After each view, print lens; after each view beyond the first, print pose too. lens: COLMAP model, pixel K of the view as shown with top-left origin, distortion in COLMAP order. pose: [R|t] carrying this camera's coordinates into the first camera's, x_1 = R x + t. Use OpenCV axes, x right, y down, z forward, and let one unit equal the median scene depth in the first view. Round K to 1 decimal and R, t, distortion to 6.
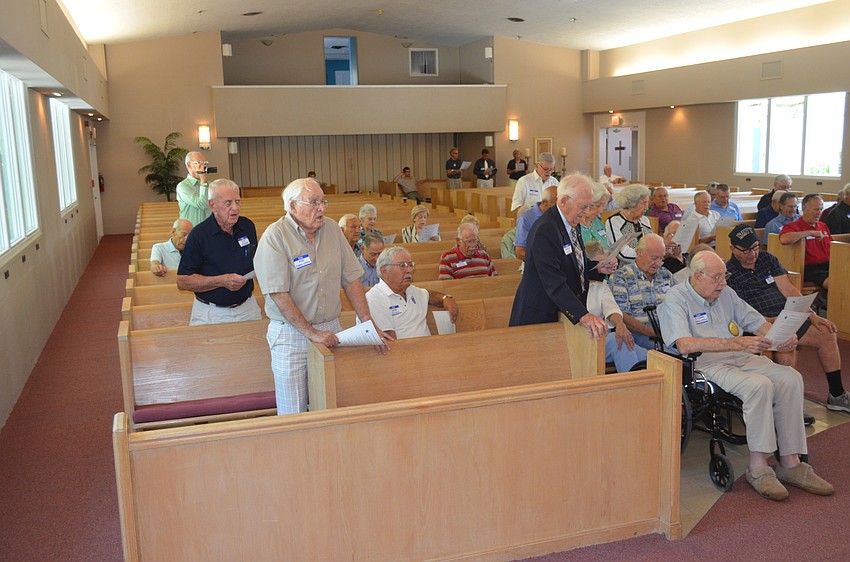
lens RADIAL K [[844.3, 0, 425.0], [0, 844.3, 281.0], [0, 0, 1]] dist [-0.001304, 0.011783]
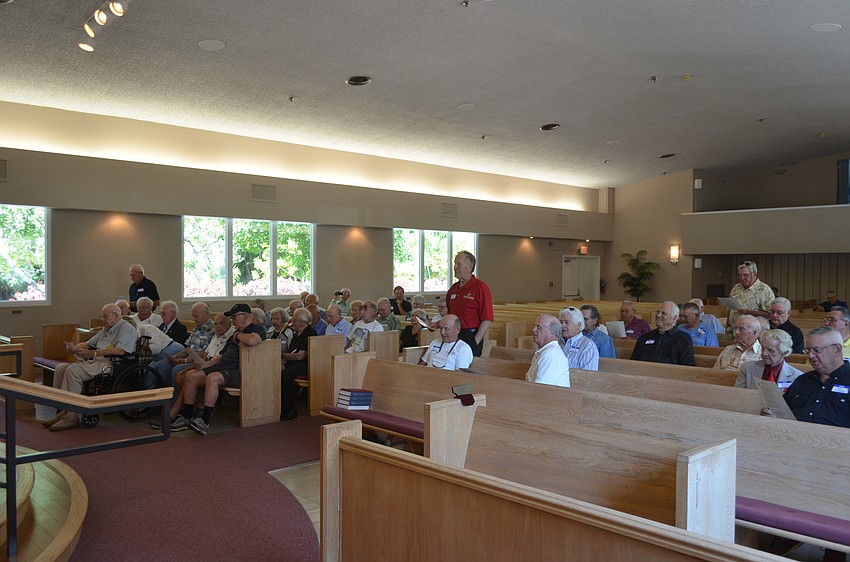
lens RADIAL K [[699.3, 0, 434.6], [0, 699.3, 282.0], [0, 0, 1]] dist [-0.013932, 0.004905]
pose [[0.439280, 0.044870, -0.897229, 0.525356], [-0.162459, 0.986253, -0.030217, -0.043319], [0.883538, 0.159036, 0.440531, 0.252366]]
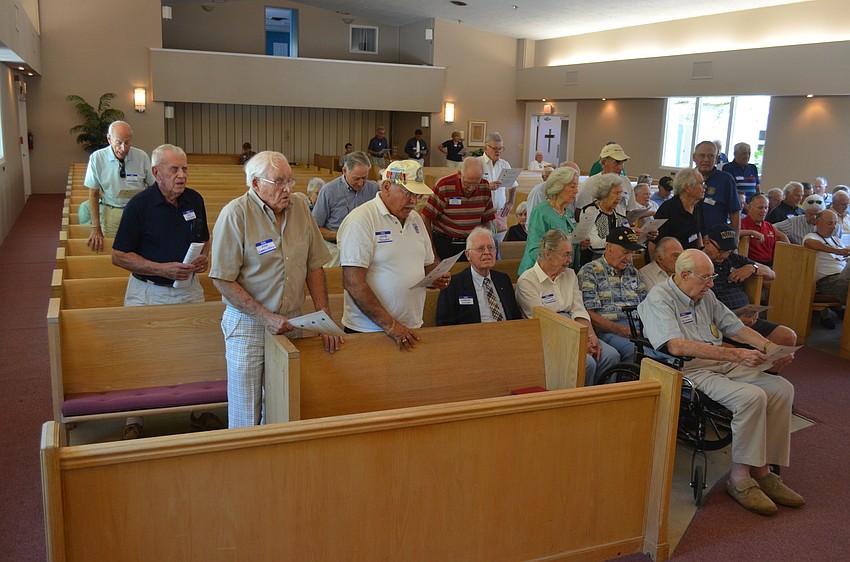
lens RADIAL K [[798.3, 0, 425.0], [0, 798.3, 281.0], [0, 0, 1]] dist [-0.003231, -0.009568]
pose [[0.994247, 0.041937, 0.098562, -0.013704], [-0.045354, 0.998436, 0.032689, -0.004520], [-0.097037, -0.036971, 0.994594, 0.033483]]
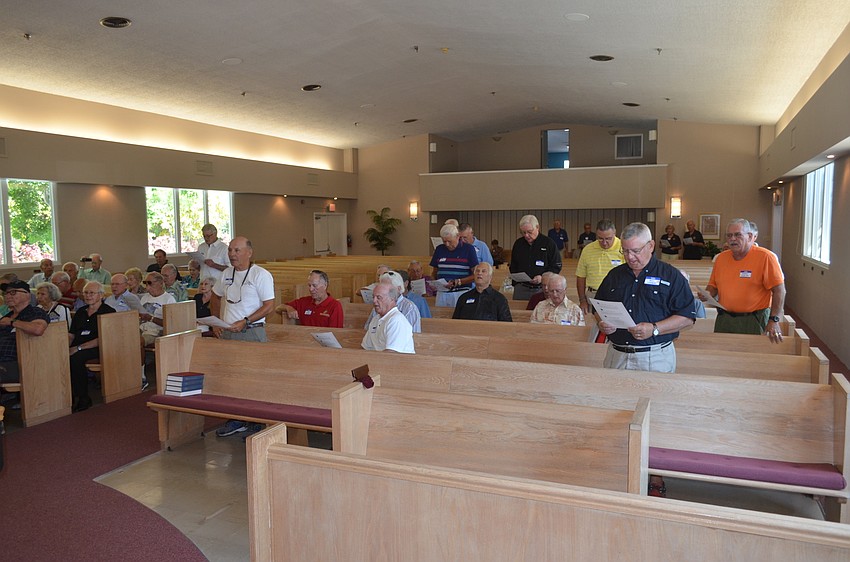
lens RADIAL K [[655.7, 0, 425.0], [0, 655.7, 281.0], [0, 0, 1]] dist [-0.006345, 0.002724]
pose [[0.753139, 0.078537, -0.653156, 0.474596], [-0.117184, 0.992986, -0.015723, -0.044287], [0.647340, 0.088381, 0.757060, 0.223317]]
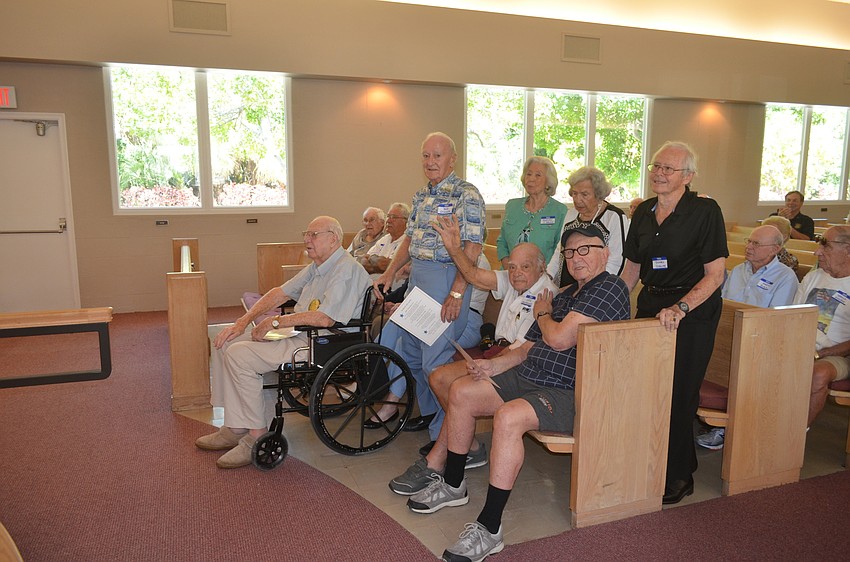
lens RADIAL K [[656.8, 0, 435.9], [0, 656.8, 283.6], [0, 0, 1]] dist [-0.005011, -0.002019]
pose [[0.051332, 0.189639, -0.980511, 0.273757], [-0.168956, 0.969302, 0.178626, -0.034143], [0.984286, 0.156494, 0.081797, 0.288065]]
